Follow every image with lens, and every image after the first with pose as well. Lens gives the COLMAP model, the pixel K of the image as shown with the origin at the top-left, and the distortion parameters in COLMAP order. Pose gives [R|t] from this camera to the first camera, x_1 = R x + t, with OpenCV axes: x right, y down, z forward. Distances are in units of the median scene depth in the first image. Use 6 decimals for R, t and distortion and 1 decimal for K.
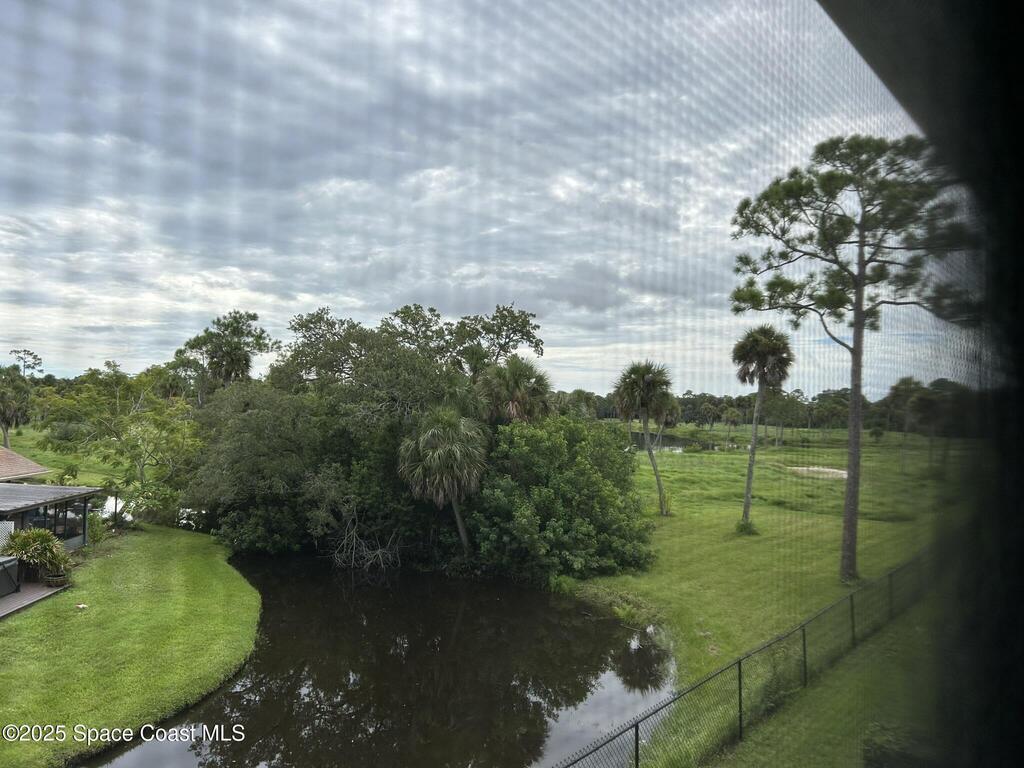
lens RADIAL K [[769.7, 0, 517.0], [0, 769.7, 386.9], [0, 0, 1]] dist [0.003876, -0.002409]
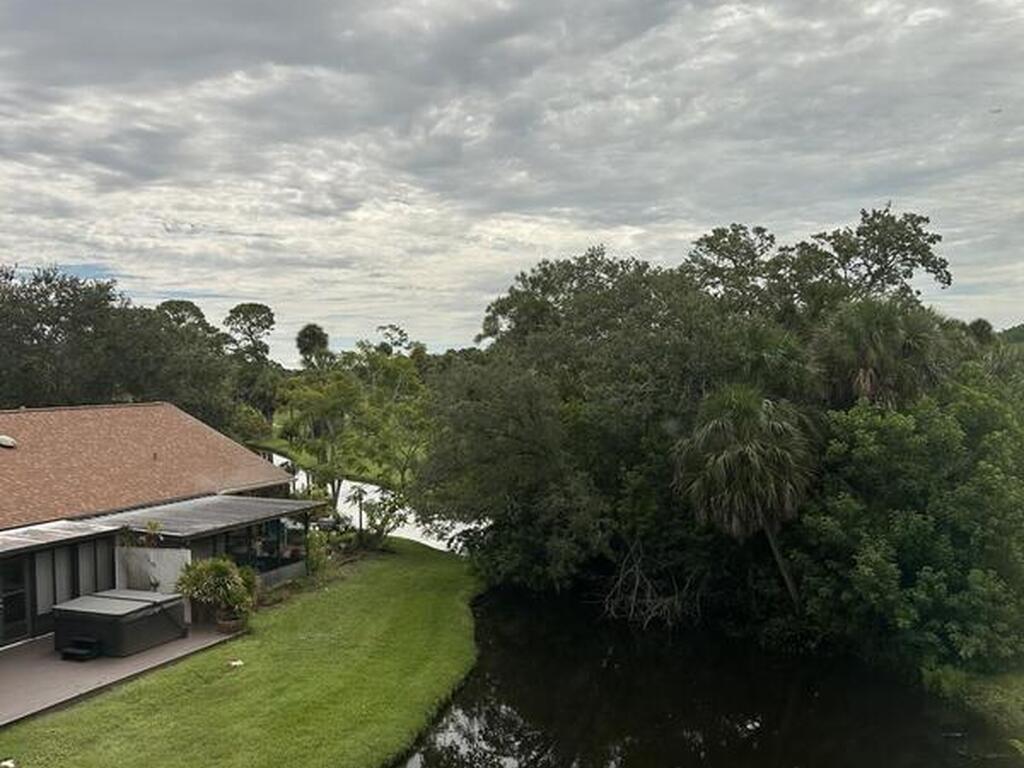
lens RADIAL K [[1006.1, 0, 512.2], [0, 1006.1, 406.7], [0, 0, 1]] dist [0.146155, -0.371139]
pose [[0.877910, -0.031879, -0.477764, 0.140389], [0.062482, 0.996877, 0.048296, -0.007590], [0.474732, -0.072252, 0.877160, 0.173816]]
